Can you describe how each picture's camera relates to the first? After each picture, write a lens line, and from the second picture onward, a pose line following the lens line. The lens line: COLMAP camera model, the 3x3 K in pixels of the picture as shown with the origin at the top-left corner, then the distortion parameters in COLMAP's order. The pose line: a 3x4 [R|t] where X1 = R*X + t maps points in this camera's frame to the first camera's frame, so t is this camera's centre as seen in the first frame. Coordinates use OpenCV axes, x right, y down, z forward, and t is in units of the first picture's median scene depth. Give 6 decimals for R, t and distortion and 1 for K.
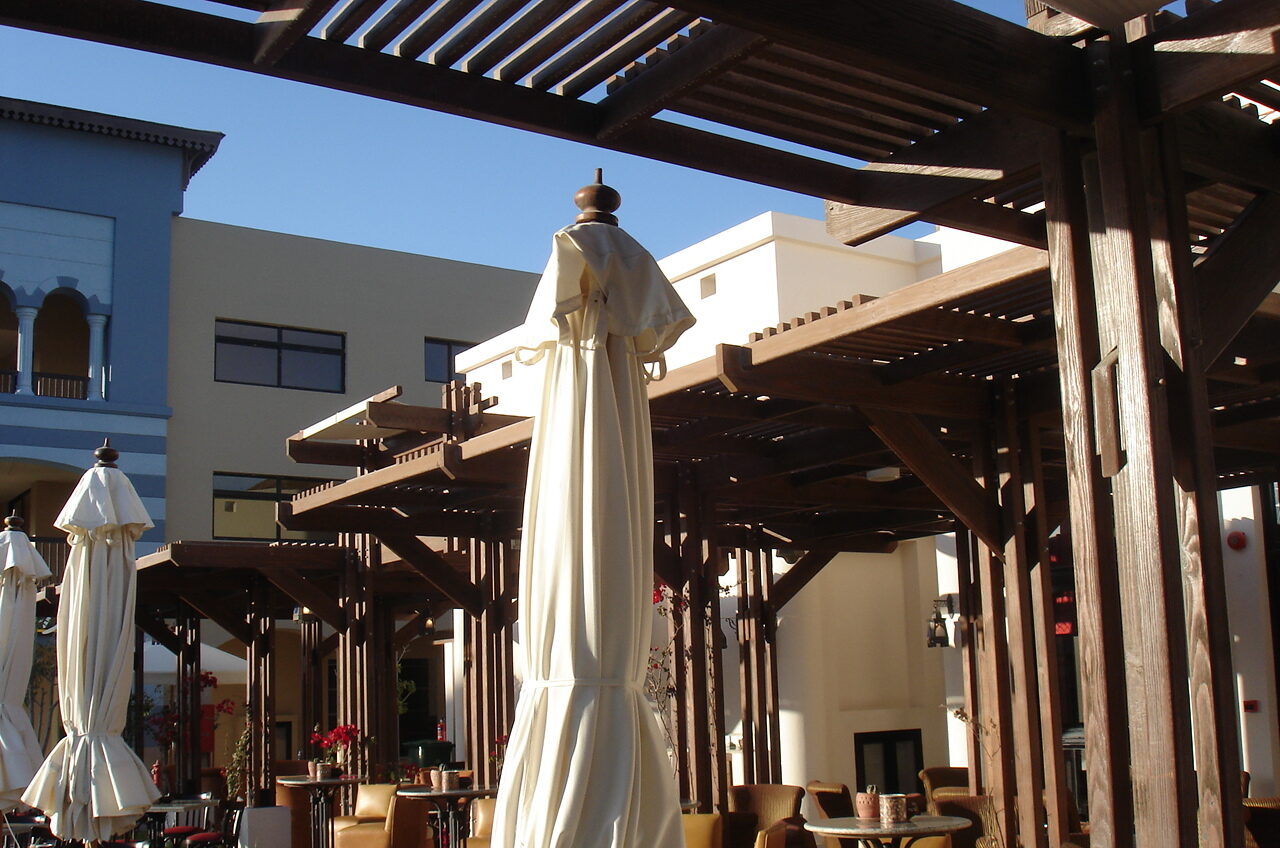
lens RADIAL K [[1425.2, 0, 640.0], [0, 1425.2, 424.0], [0, 0, 1]] dist [-0.075997, 0.010111]
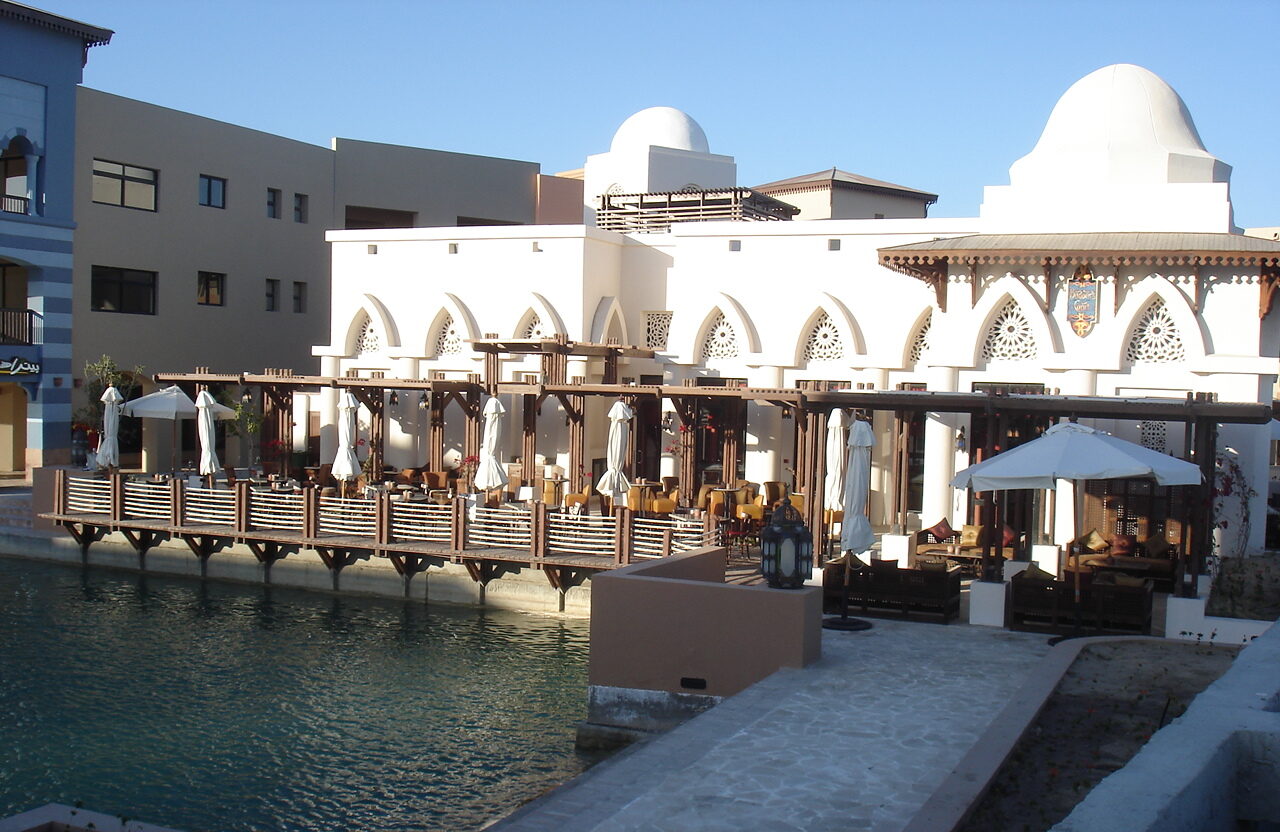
lens RADIAL K [[1423.3, 0, 642.3], [0, 1423.3, 462.6], [0, 0, 1]] dist [-0.060136, -0.151409]
pose [[0.846555, 0.024376, 0.531744, -0.940802], [-0.151763, 0.968543, 0.197213, -0.228471], [-0.510209, -0.247651, 0.823624, -0.884749]]
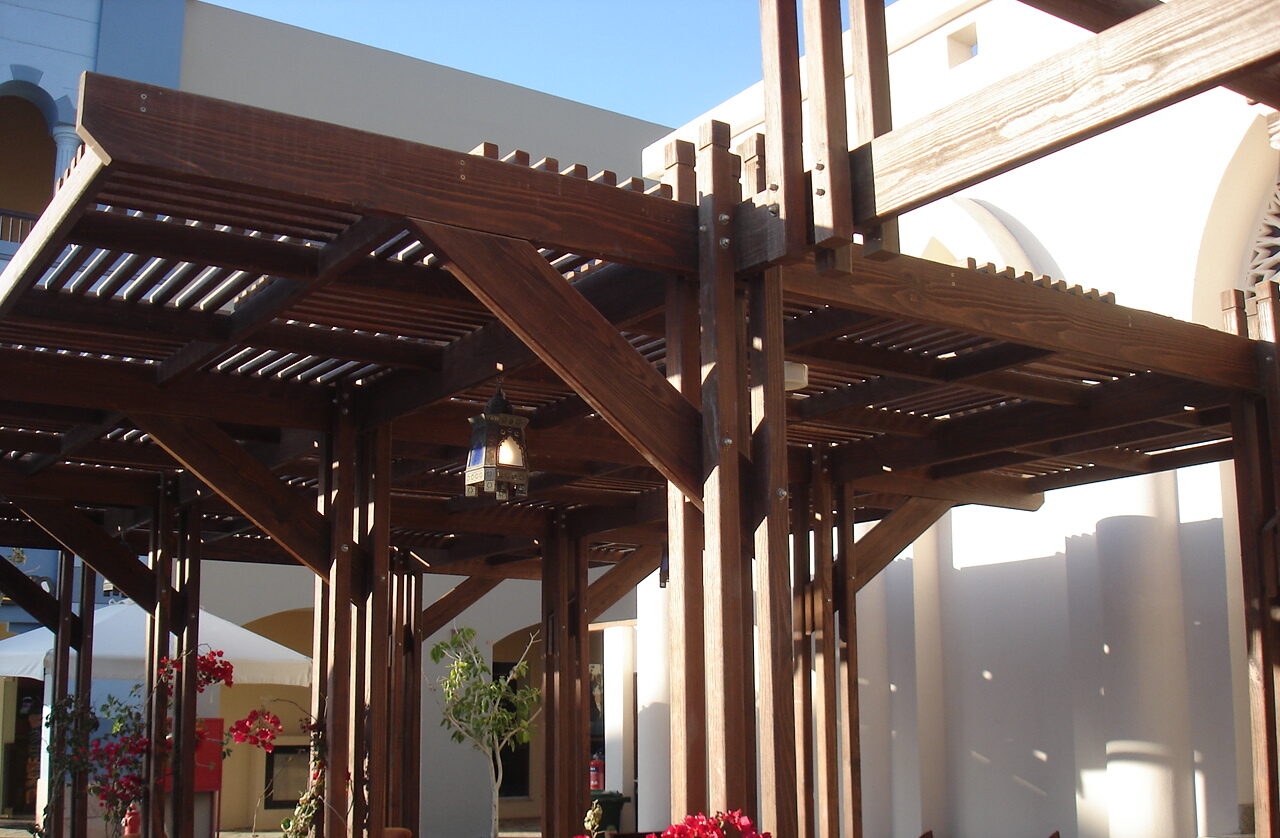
lens RADIAL K [[1416.9, 0, 640.0], [0, 1416.9, 419.0], [0, 0, 1]] dist [-0.078838, -0.012919]
pose [[0.999620, 0.026071, -0.008943, -0.163224], [-0.026256, 0.999430, -0.021221, 0.105182], [0.008385, 0.021448, 0.999735, 0.535847]]
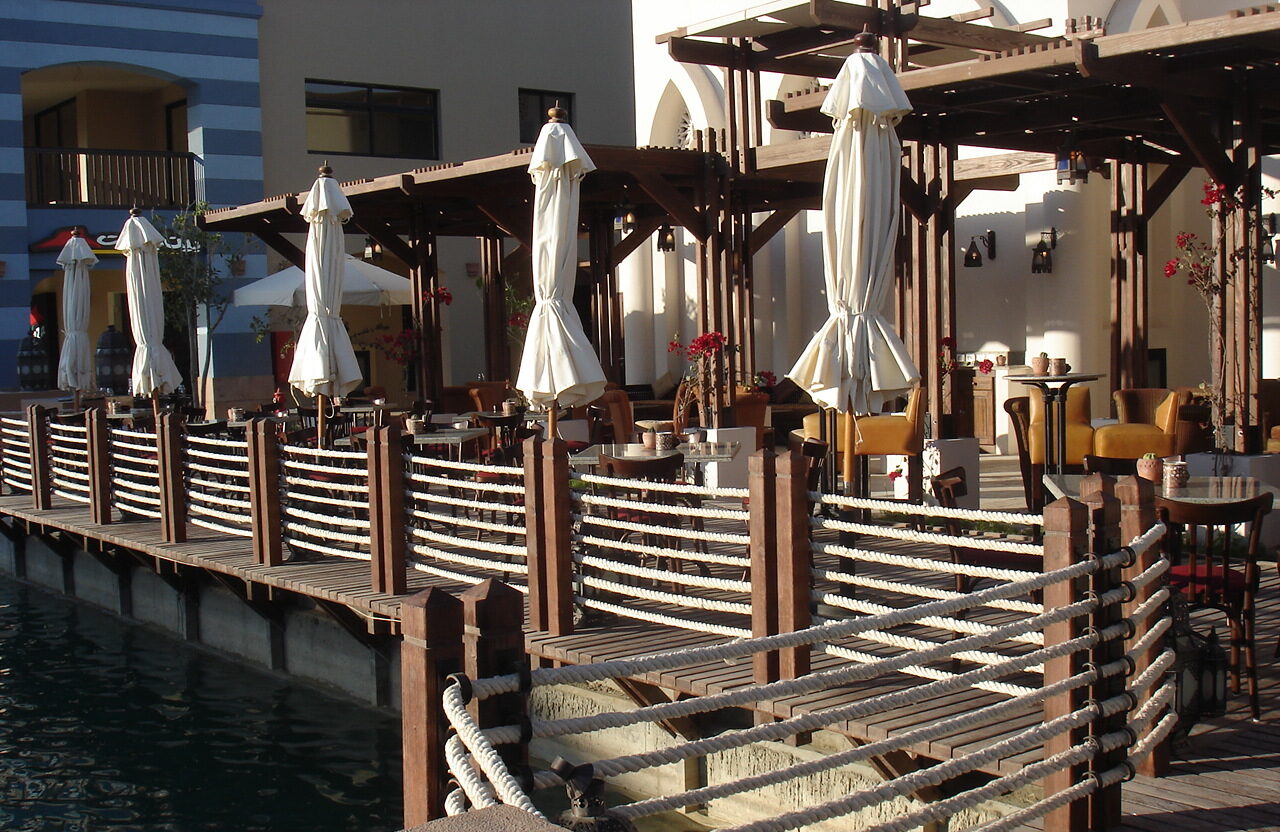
lens RADIAL K [[1556.5, 0, 640.0], [0, 1556.5, 416.0], [0, 0, 1]] dist [-0.080920, -0.017827]
pose [[0.997718, 0.003934, 0.067405, -0.243460], [-0.019731, 0.971711, 0.235347, 0.010105], [-0.064572, -0.236140, 0.969571, -0.049394]]
